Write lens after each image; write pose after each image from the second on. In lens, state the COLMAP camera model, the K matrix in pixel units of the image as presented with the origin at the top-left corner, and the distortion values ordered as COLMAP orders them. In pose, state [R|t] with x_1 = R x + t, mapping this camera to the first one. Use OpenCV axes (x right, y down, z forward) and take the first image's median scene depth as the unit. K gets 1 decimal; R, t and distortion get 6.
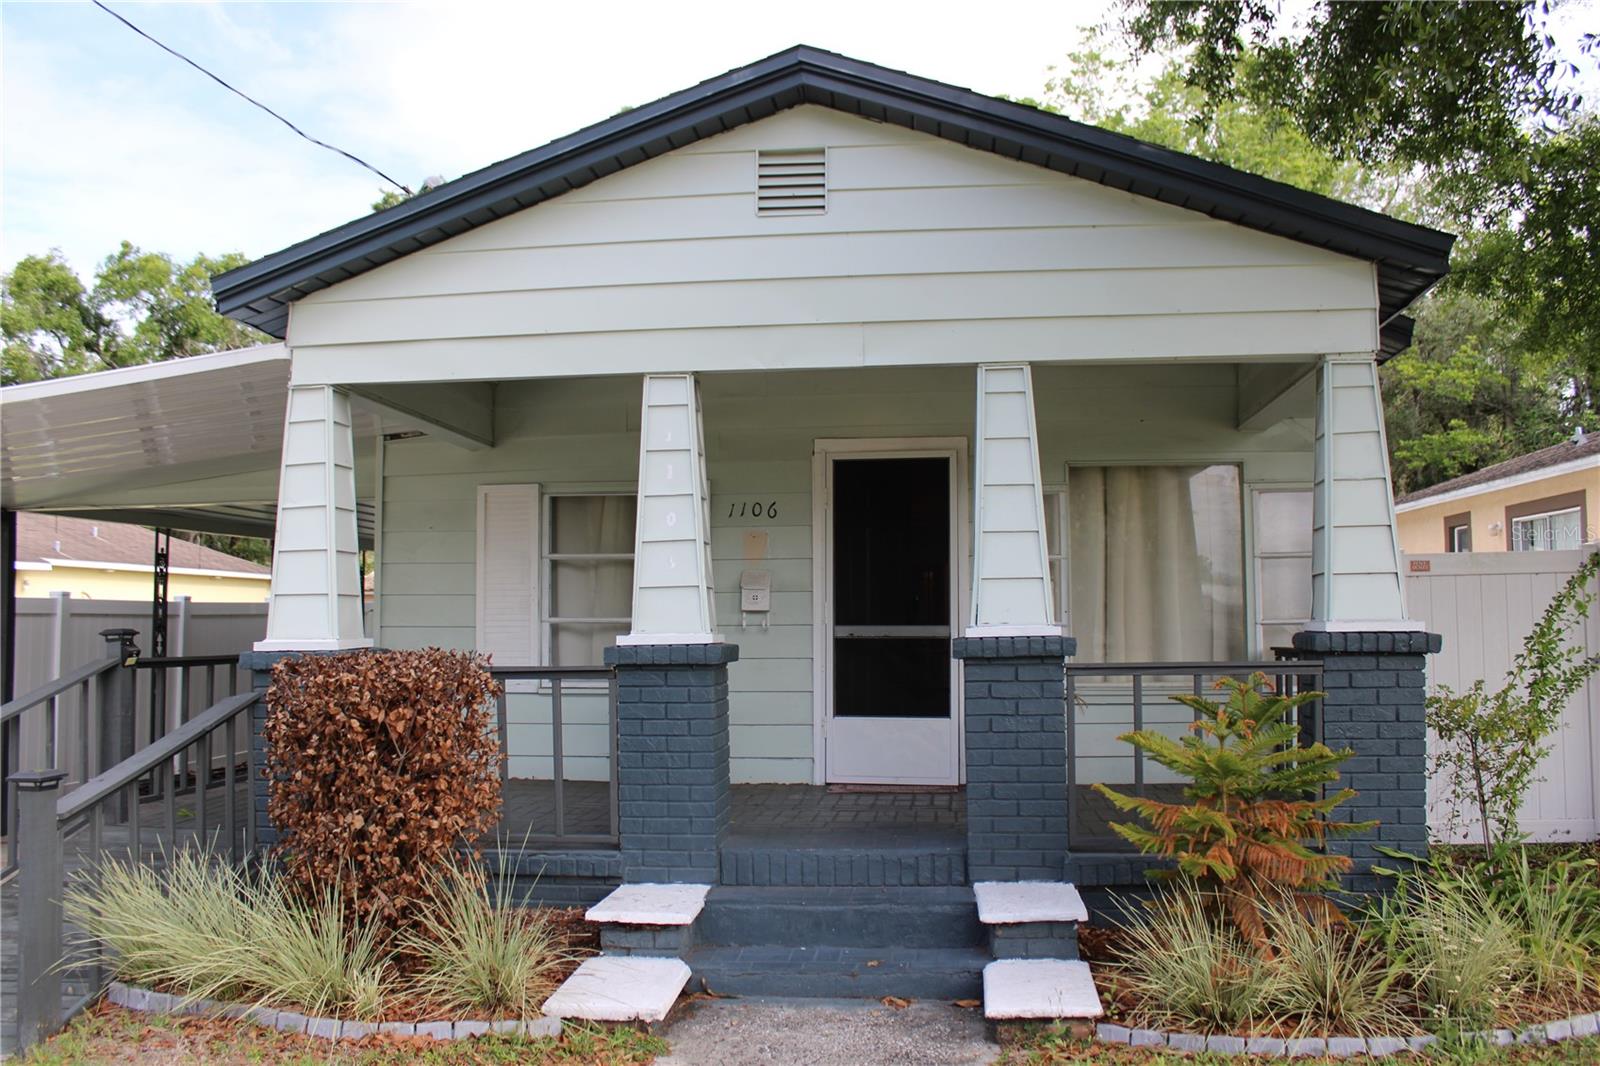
lens RADIAL K [[1343.7, 0, 799.8], [0, 1343.7, 495.7], [0, 0, 1]] dist [-0.106750, 0.001337]
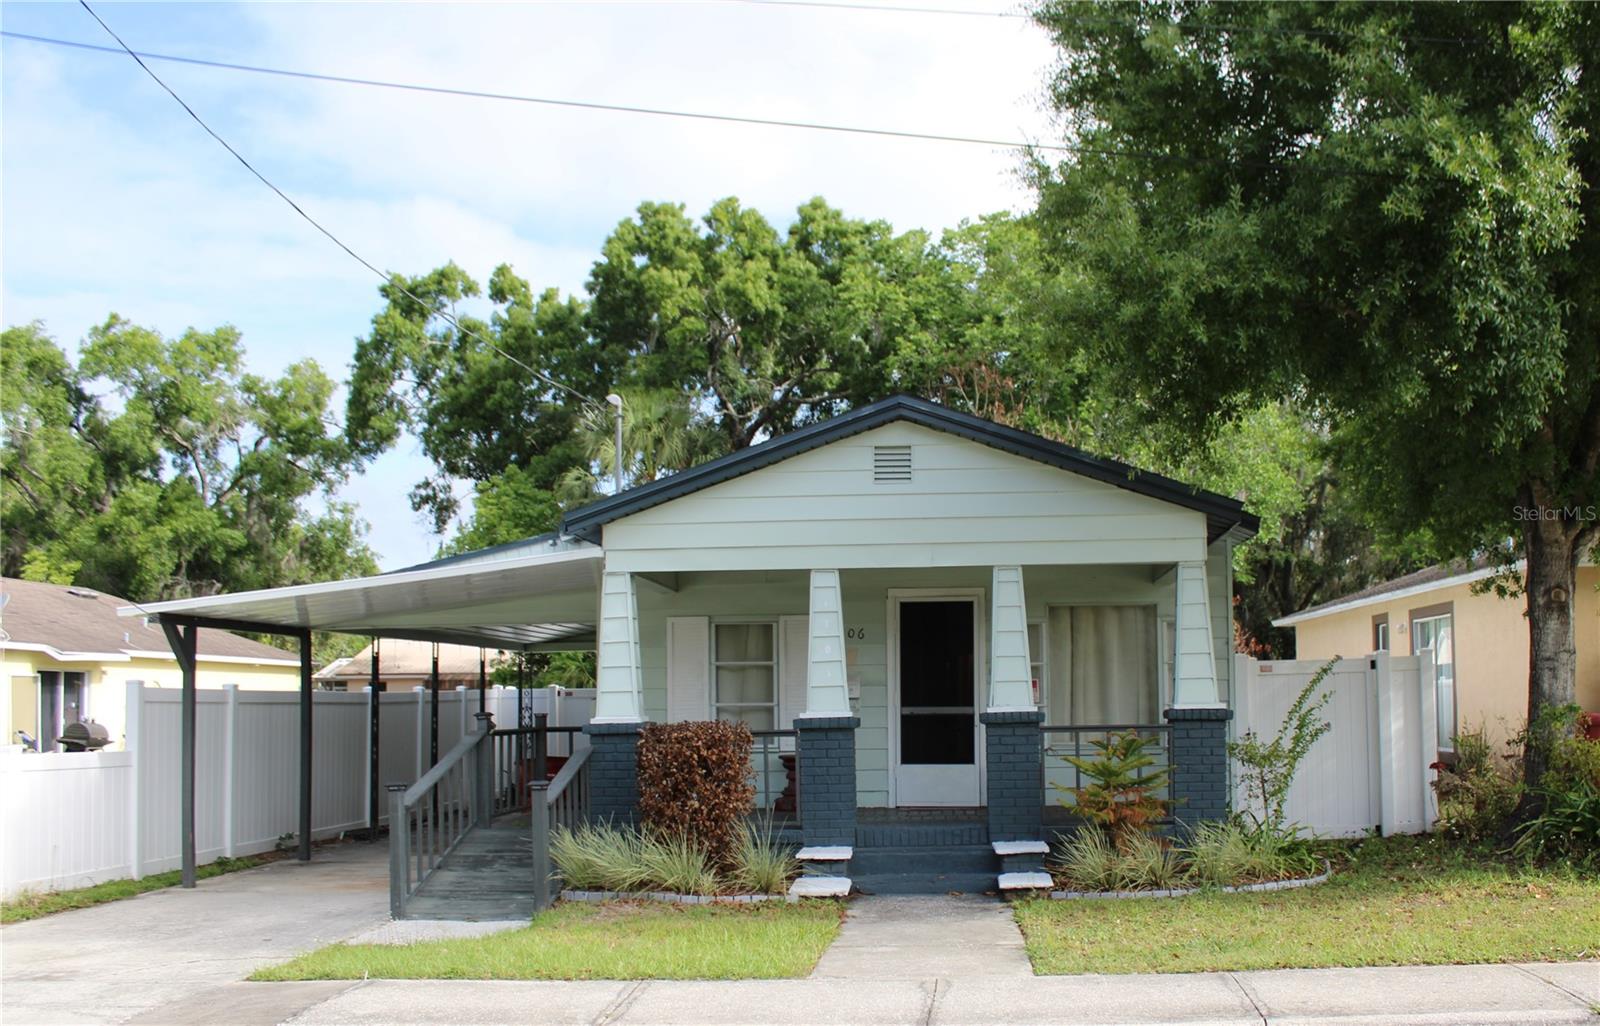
lens RADIAL K [[1498.1, 0, 894.2], [0, 1498.1, 557.1], [0, 0, 1]] dist [-0.098541, 0.007295]
pose [[0.997233, 0.001201, 0.074331, -0.146273], [-0.000889, 0.999991, -0.004233, -0.093037], [-0.074335, 0.004155, 0.997225, -0.975298]]
